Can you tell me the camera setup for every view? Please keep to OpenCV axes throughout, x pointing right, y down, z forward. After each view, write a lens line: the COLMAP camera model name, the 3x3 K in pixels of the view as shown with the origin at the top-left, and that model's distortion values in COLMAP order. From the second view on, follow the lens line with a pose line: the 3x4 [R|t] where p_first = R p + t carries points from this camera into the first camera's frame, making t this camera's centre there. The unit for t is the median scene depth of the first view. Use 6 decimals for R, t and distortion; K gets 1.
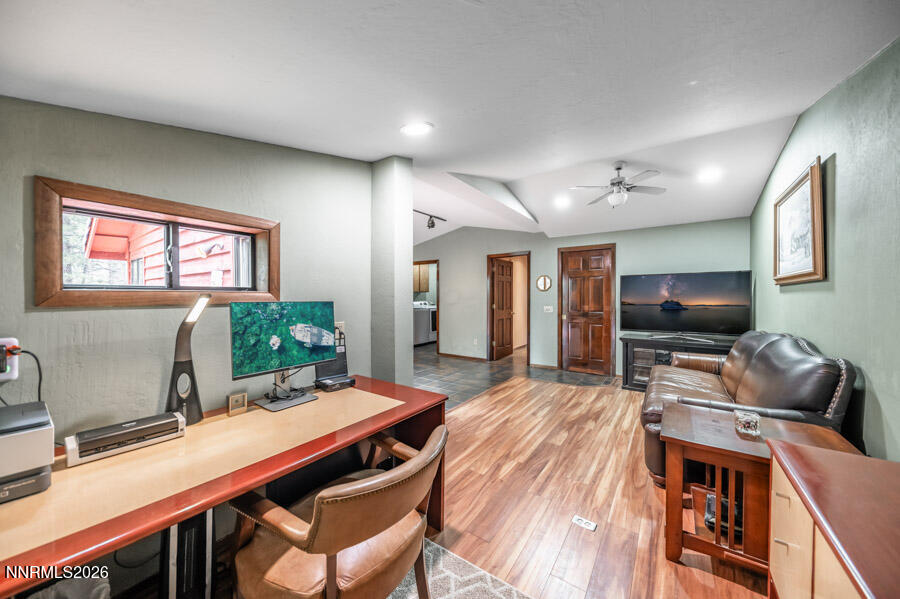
lens RADIAL K [[310.7, 0, 447.9], [0, 310.7, 299.0], [0, 0, 1]] dist [-0.000144, -0.000101]
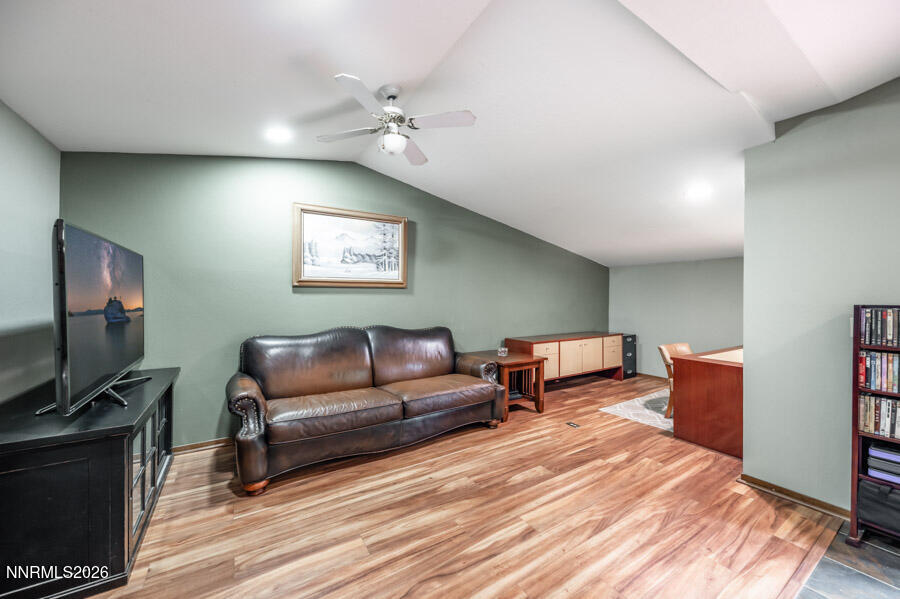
lens RADIAL K [[310.7, 0, 447.9], [0, 310.7, 299.0], [0, 0, 1]] dist [-0.000144, -0.000101]
pose [[-0.912637, -0.005579, 0.408732, 0.226770], [0.000902, 0.999877, 0.015661, 0.011897], [-0.408769, 0.014661, -0.912520, 1.678904]]
